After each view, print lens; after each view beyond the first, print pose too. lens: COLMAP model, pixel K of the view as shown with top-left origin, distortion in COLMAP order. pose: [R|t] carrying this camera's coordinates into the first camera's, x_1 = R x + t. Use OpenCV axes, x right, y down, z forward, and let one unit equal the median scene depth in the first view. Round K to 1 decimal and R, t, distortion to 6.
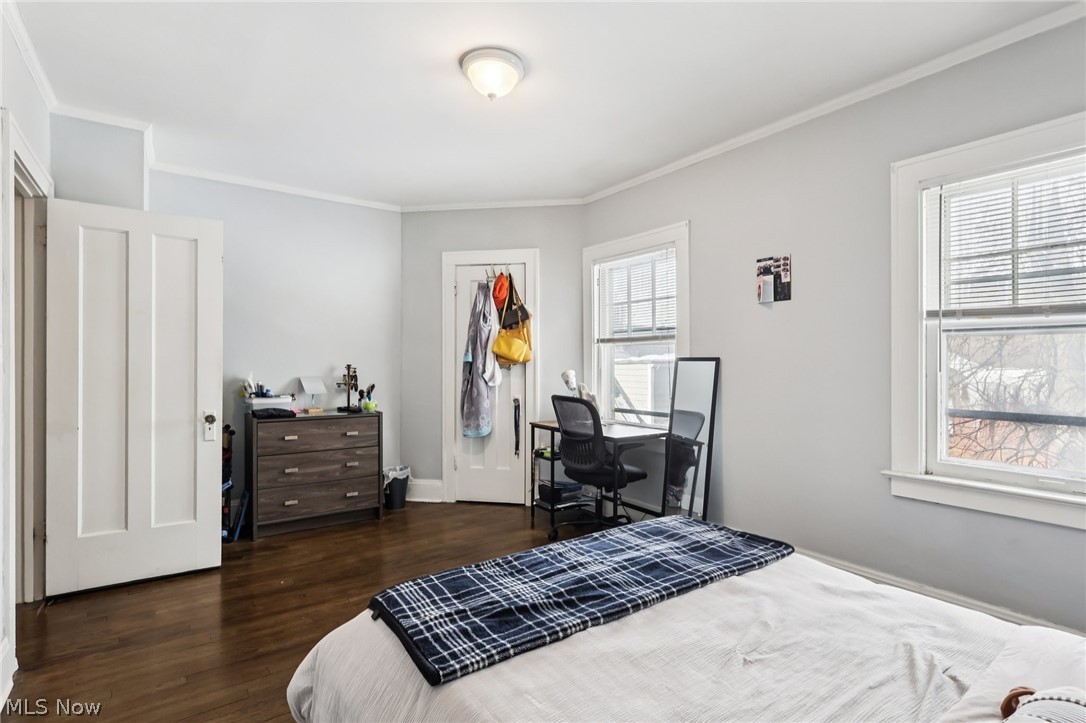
lens RADIAL K [[528.6, 0, 537.0], [0, 528.6, 369.6], [0, 0, 1]] dist [-0.002828, -0.001273]
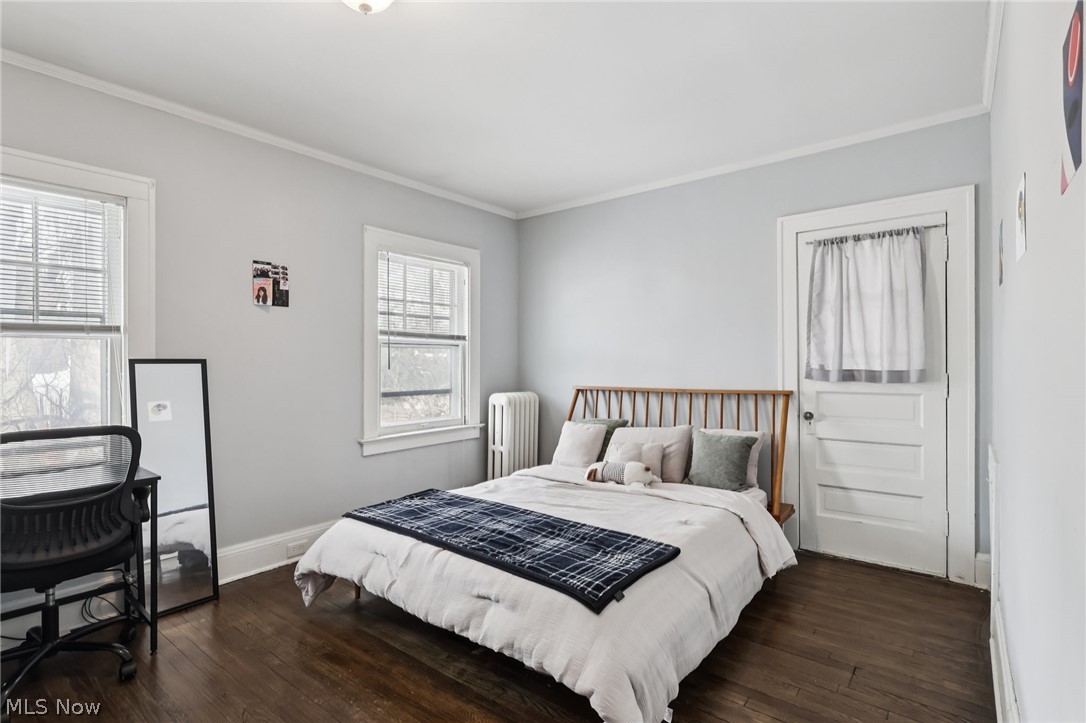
lens RADIAL K [[528.6, 0, 547.2], [0, 528.6, 364.2], [0, 0, 1]] dist [-0.002828, -0.001273]
pose [[-0.288149, -0.002675, 0.957582, -0.713563], [0.022560, 0.999700, 0.009582, -0.011726], [-0.957320, 0.024364, -0.288002, 0.794321]]
